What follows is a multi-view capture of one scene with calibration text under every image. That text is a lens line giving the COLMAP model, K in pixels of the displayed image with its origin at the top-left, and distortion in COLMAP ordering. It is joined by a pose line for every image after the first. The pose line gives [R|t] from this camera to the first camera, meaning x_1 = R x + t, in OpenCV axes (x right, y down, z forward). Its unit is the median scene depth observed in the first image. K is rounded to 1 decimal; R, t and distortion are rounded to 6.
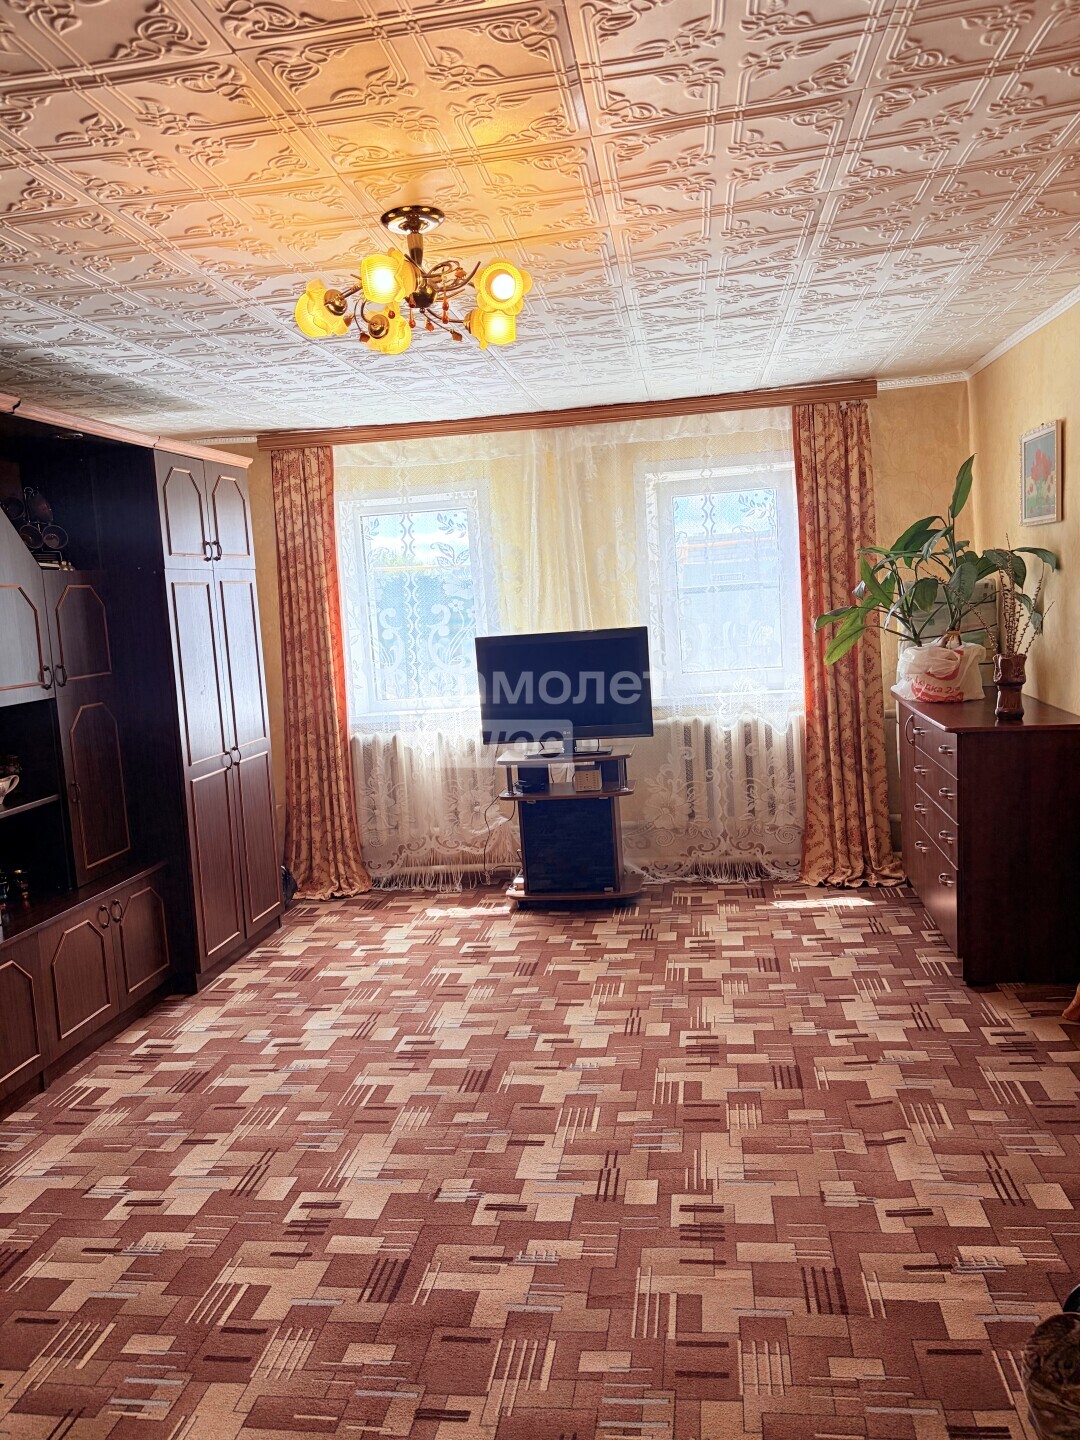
lens RADIAL K [[1084.2, 0, 537.6], [0, 1084.2, 721.0], [0, 0, 1]] dist [0.054040, -0.053251]
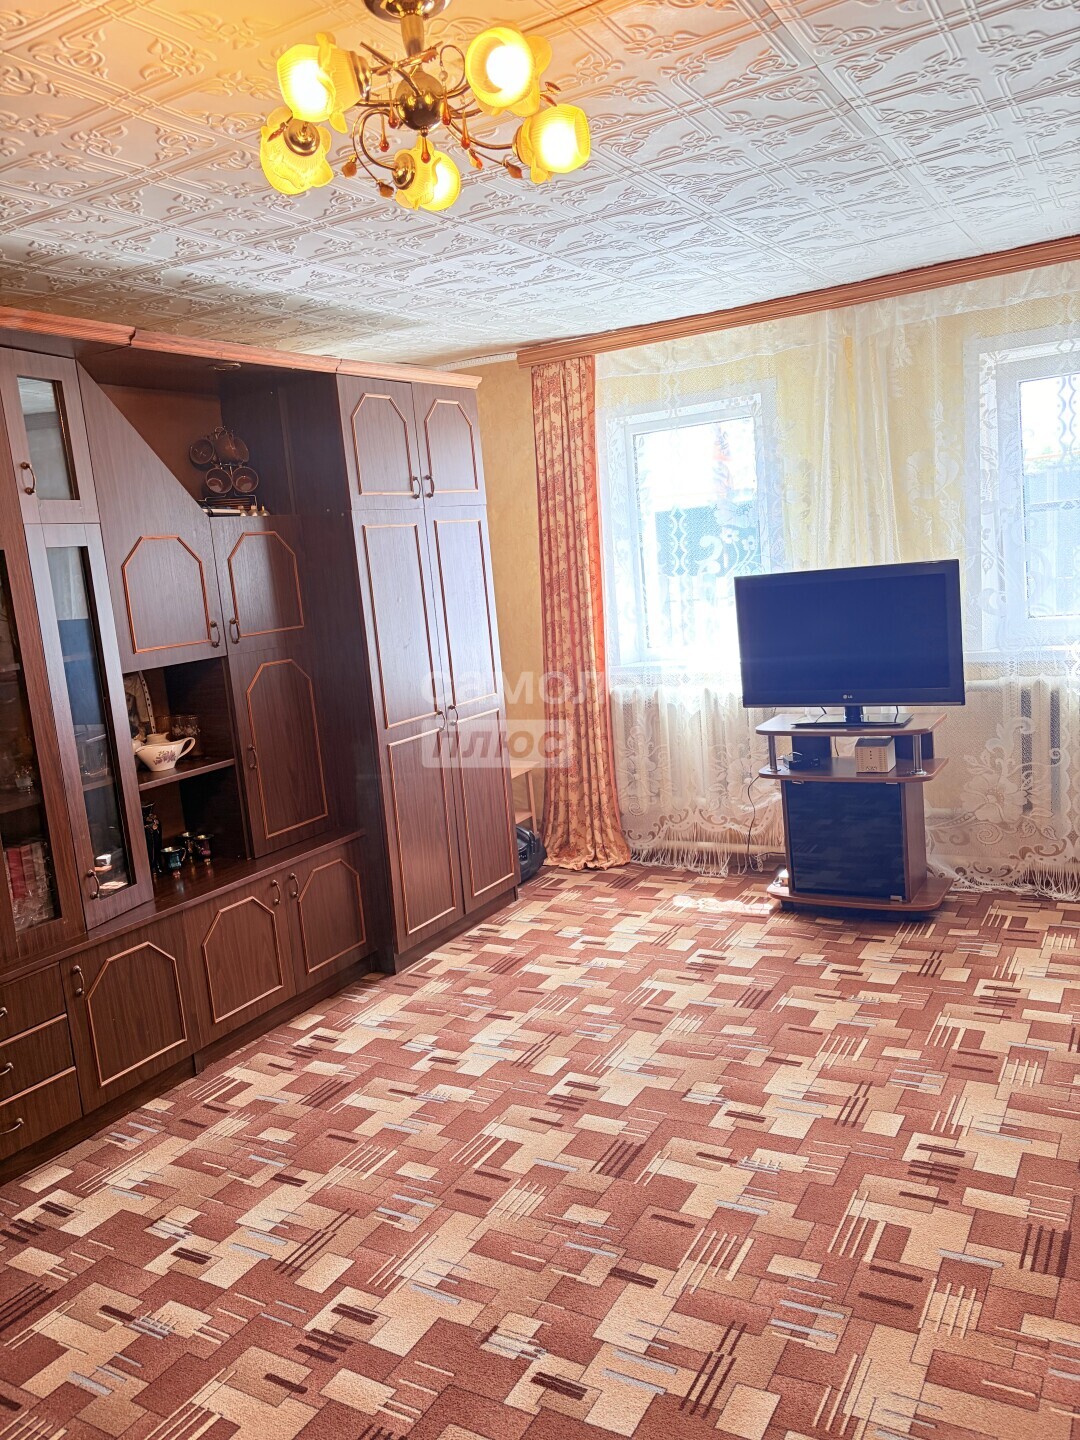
lens RADIAL K [[1084.2, 0, 540.3], [0, 1084.2, 716.7], [0, 0, 1]] dist [0.054040, -0.053251]
pose [[0.928721, 0.036099, -0.369017, 0.137564], [-0.010640, 0.997434, 0.070795, -0.034828], [0.370626, -0.061823, 0.926723, 0.217078]]
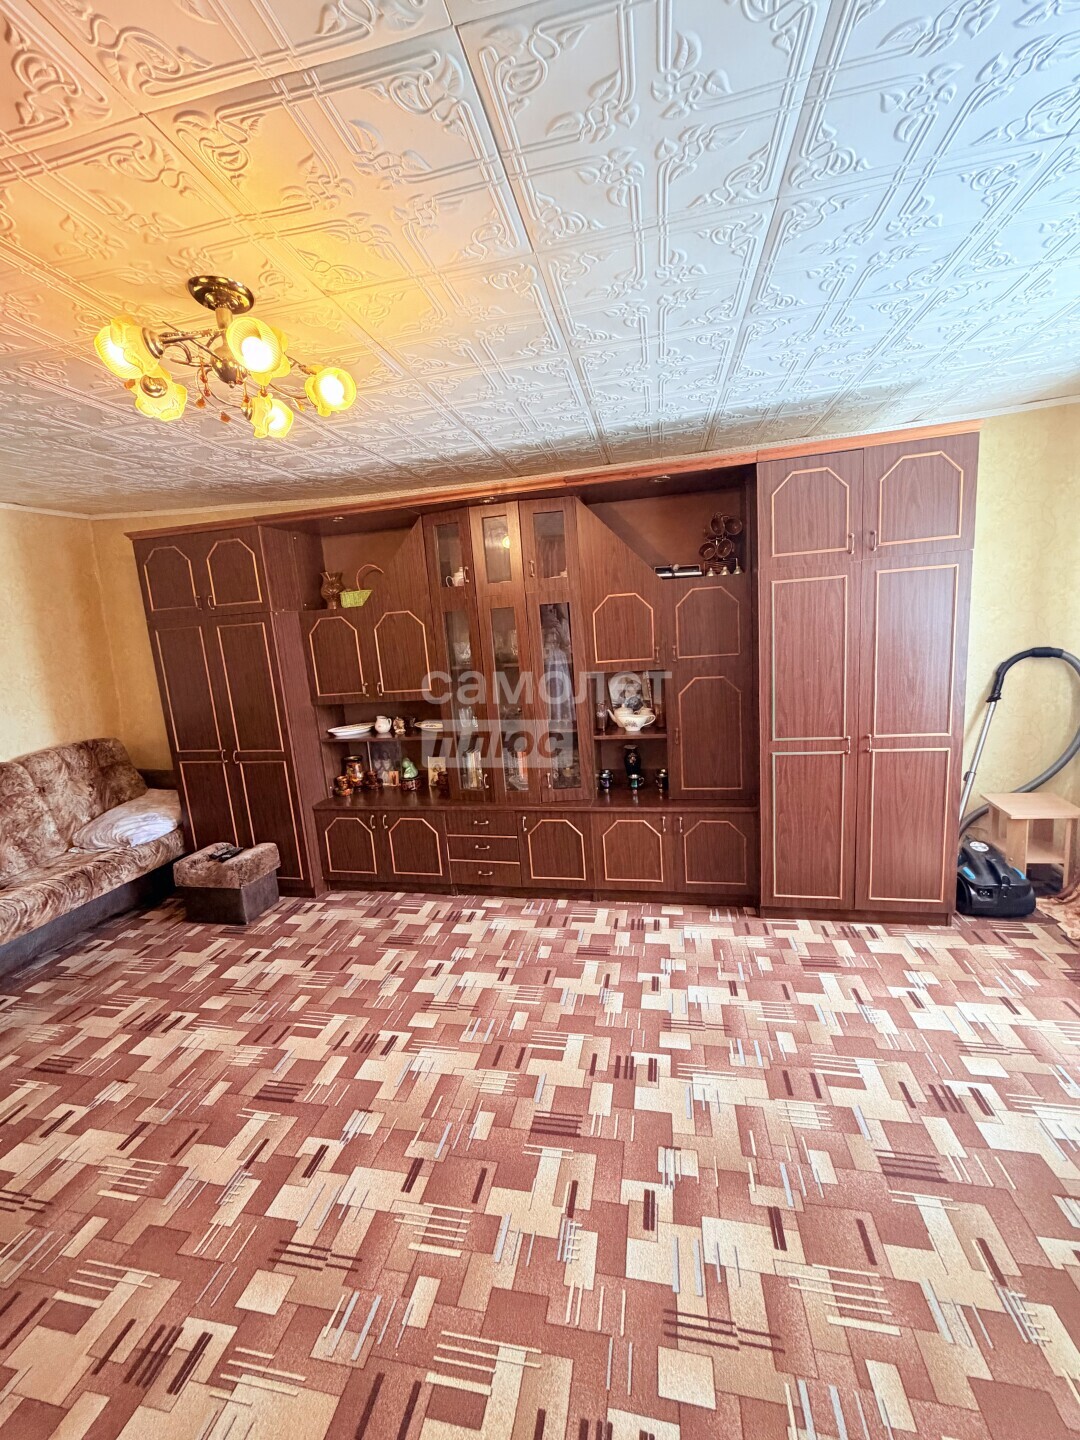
lens RADIAL K [[573.9, 0, 540.8], [0, 573.9, 715.8], [0, 0, 1]] dist [-0.000810, 0.000756]
pose [[-0.055479, 0.232086, -0.971112, 0.293707], [-0.038354, 0.971397, 0.234345, -0.122560], [0.997723, 0.050247, -0.044991, 0.799965]]
